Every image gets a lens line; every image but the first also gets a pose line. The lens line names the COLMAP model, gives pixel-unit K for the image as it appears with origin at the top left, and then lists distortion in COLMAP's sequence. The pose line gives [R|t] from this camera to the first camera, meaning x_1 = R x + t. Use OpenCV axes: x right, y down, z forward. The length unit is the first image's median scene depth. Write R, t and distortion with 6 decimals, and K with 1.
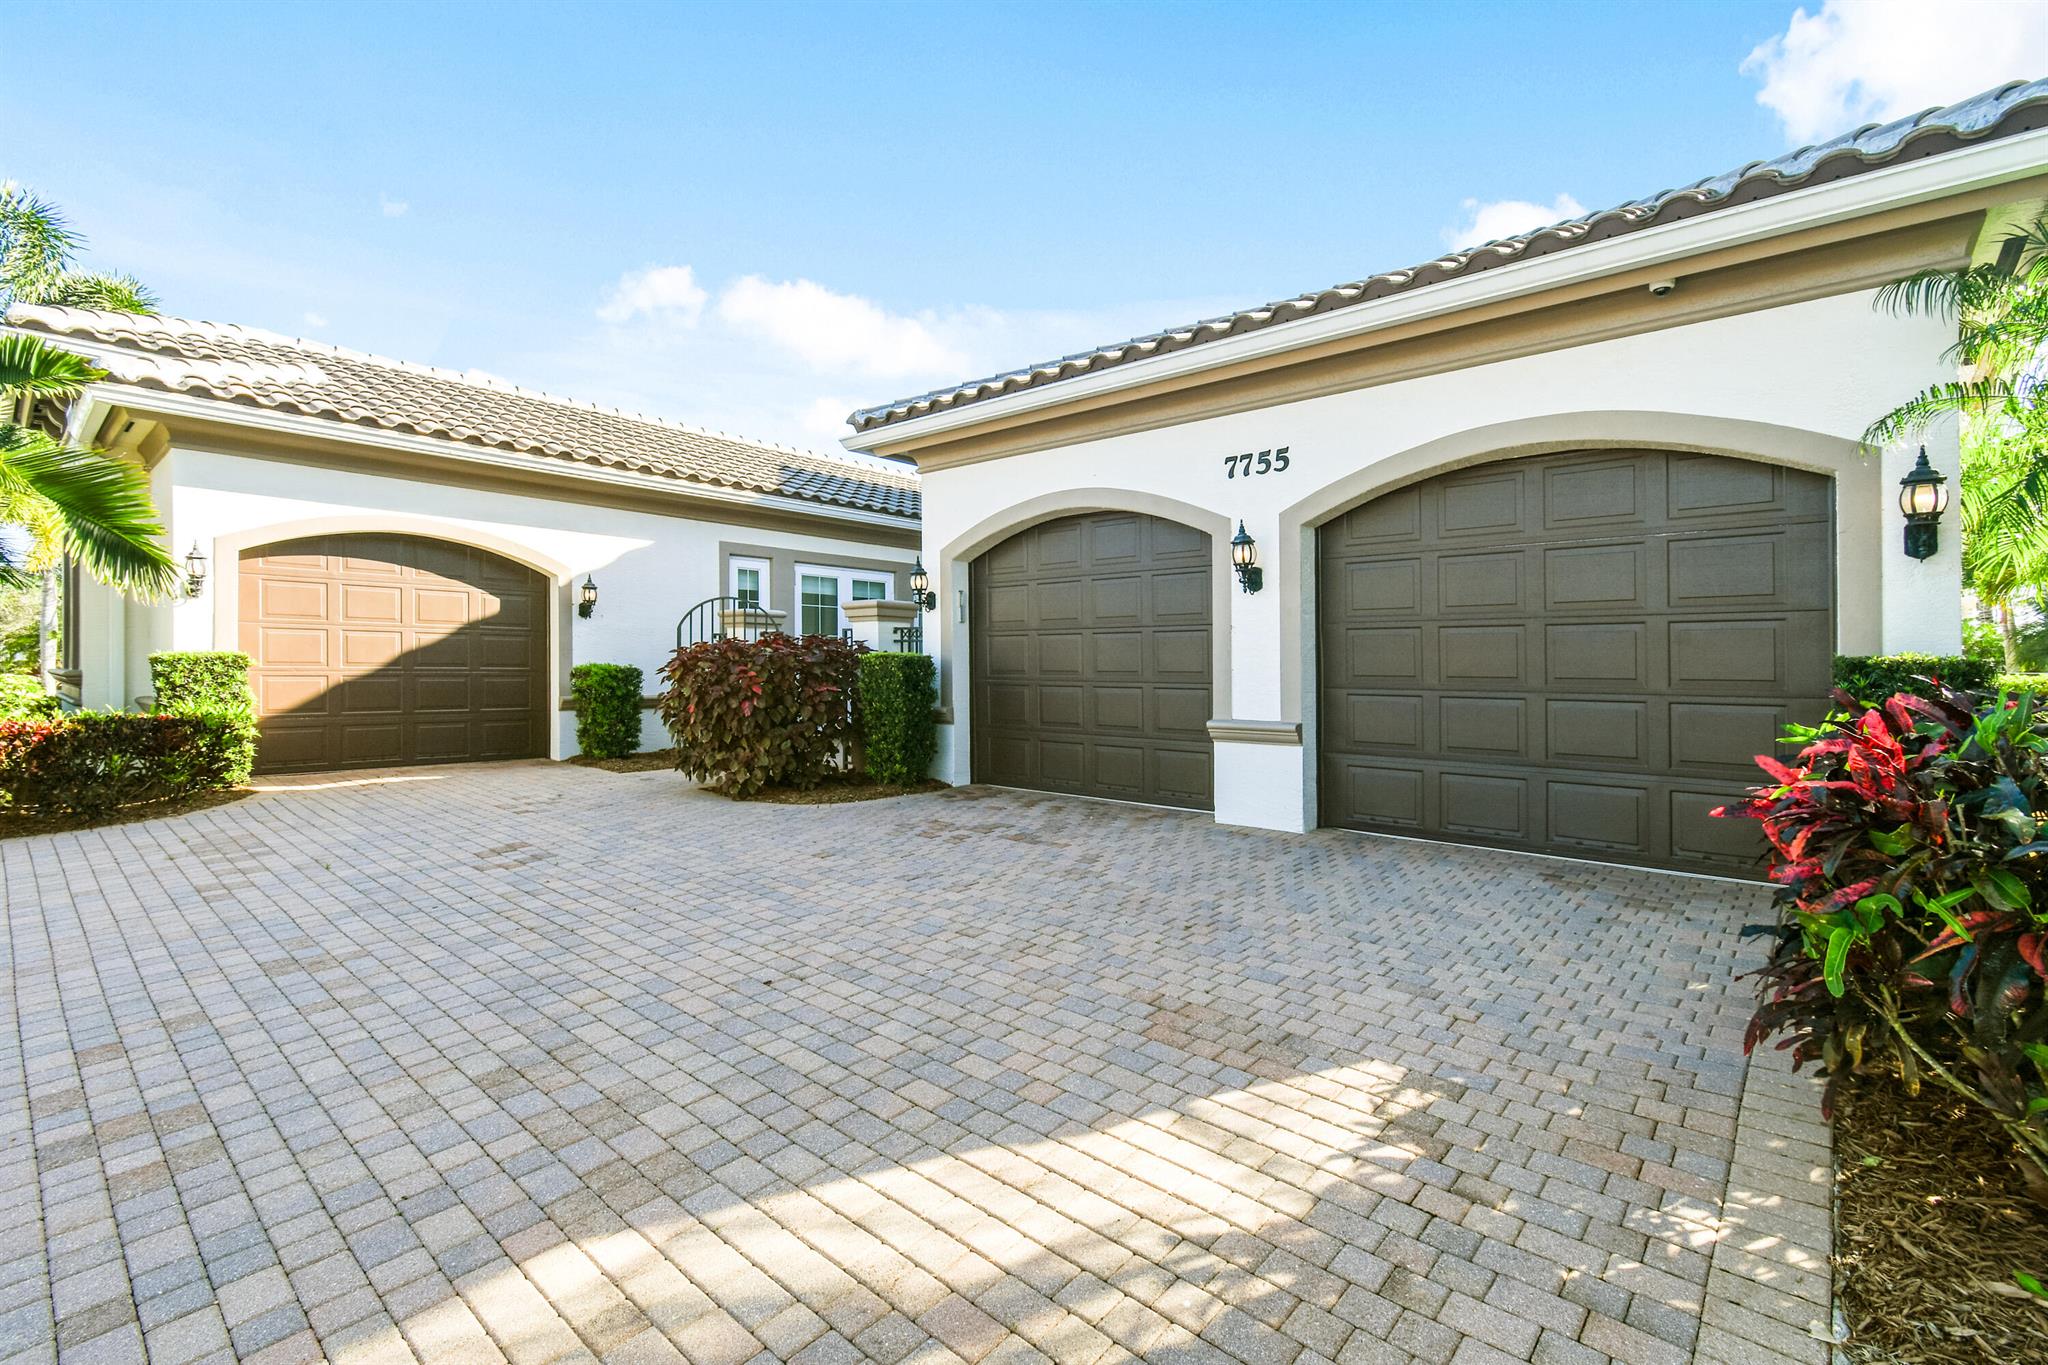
lens RADIAL K [[913.4, 0, 1024.0], [0, 913.4, 682.5], [0, 0, 1]] dist [0.000053, 0.000322]
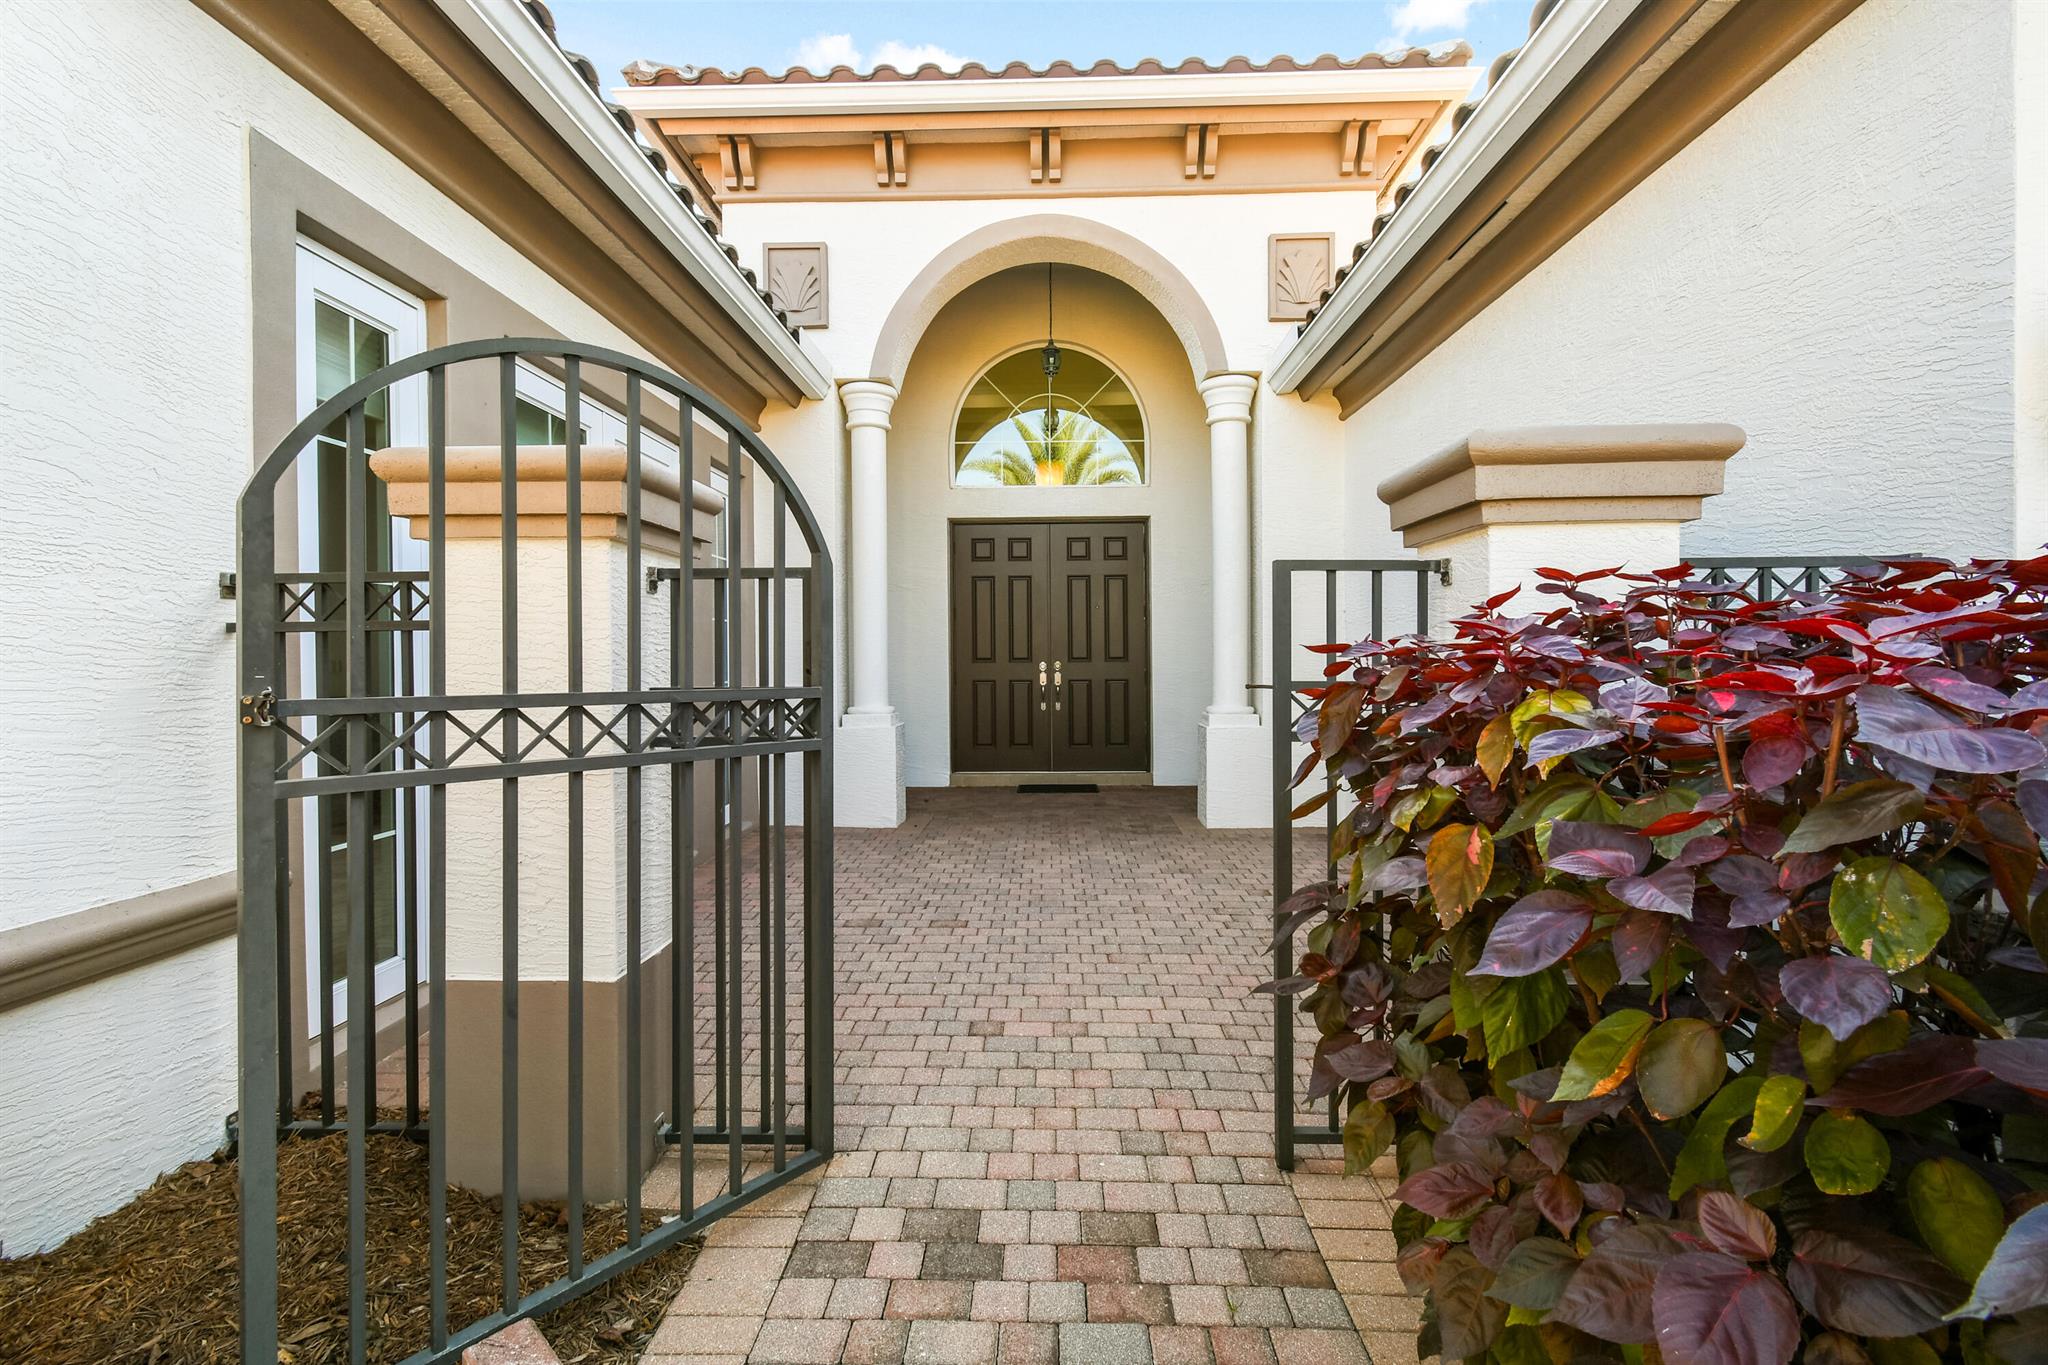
lens RADIAL K [[913.4, 0, 1024.0], [0, 913.4, 682.5], [0, 0, 1]] dist [0.000053, 0.000322]
pose [[0.766344, -0.028594, 0.641794, -0.484908], [0.019820, 0.999586, 0.020869, -0.045431], [-0.642125, -0.003272, 0.766593, 1.059809]]
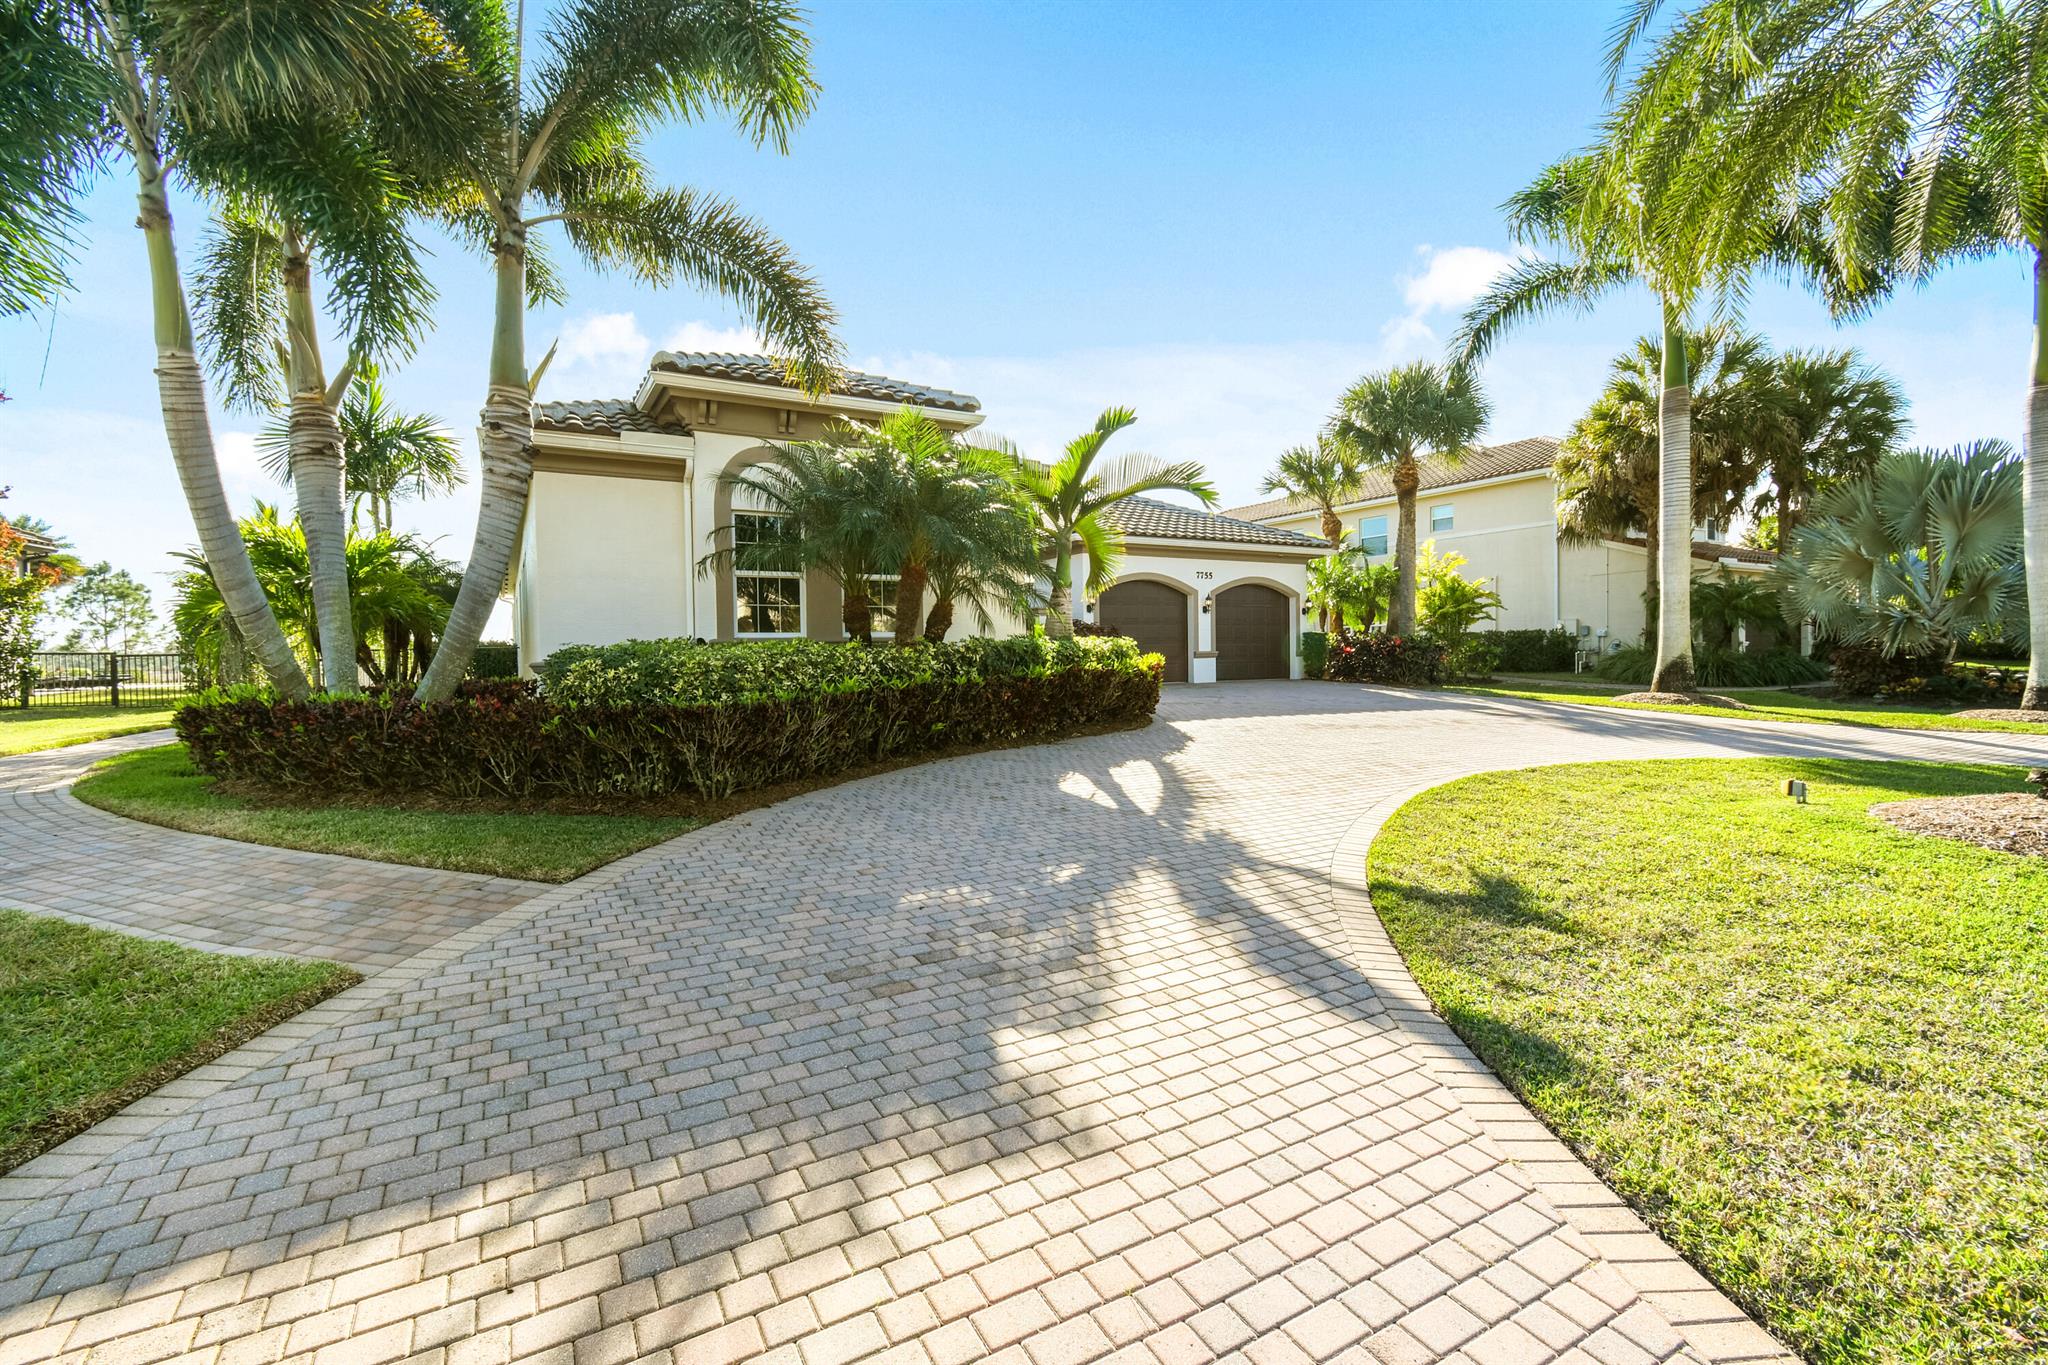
lens RADIAL K [[897.6, 0, 1017.5], [0, 897.6, 664.6], [0, 0, 1]] dist [0.004197, 0.000012]
pose [[0.319943, -0.027801, 0.947029, -2.445177], [0.031059, 0.999340, 0.018843, 0.006445], [-0.946928, 0.023385, 0.320595, 0.466164]]
